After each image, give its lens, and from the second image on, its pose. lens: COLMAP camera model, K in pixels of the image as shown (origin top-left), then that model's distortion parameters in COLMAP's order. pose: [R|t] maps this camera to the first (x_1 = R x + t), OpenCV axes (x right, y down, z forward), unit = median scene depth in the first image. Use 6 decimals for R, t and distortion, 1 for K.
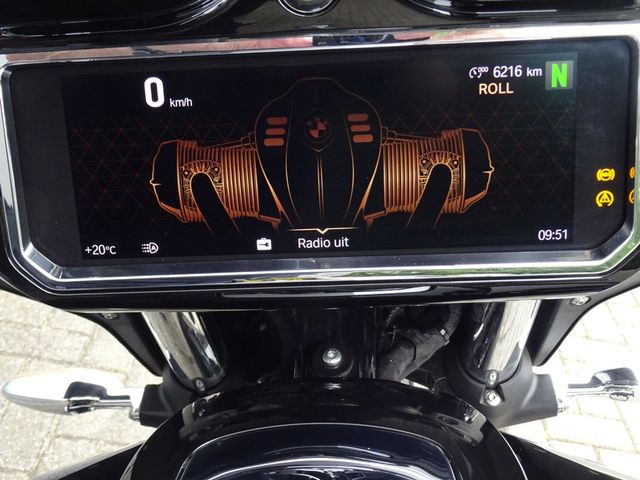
lens RADIAL K [[834.1, 0, 320.0], [0, 834.1, 240.0], [0, 0, 1]] dist [-0.016350, -0.022528]
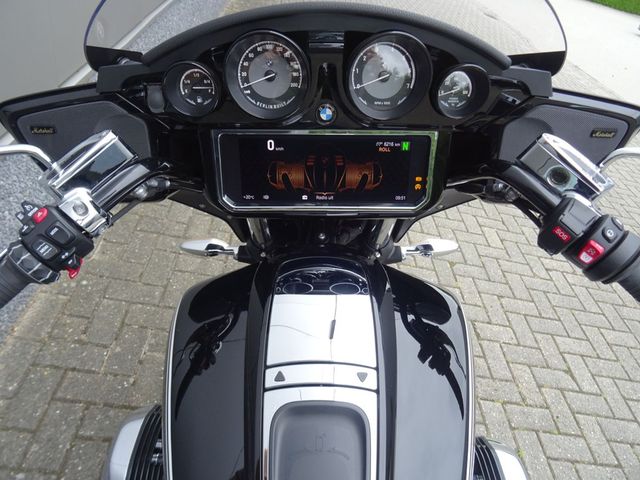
lens RADIAL K [[452.4, 0, 320.0], [0, 452.4, 240.0], [0, 0, 1]] dist [0.001013, 0.000017]
pose [[0.996767, 0.029159, 0.074869, -0.128581], [-0.039404, 0.989476, 0.139229, -0.070888], [-0.070022, -0.141729, 0.987426, -0.614981]]
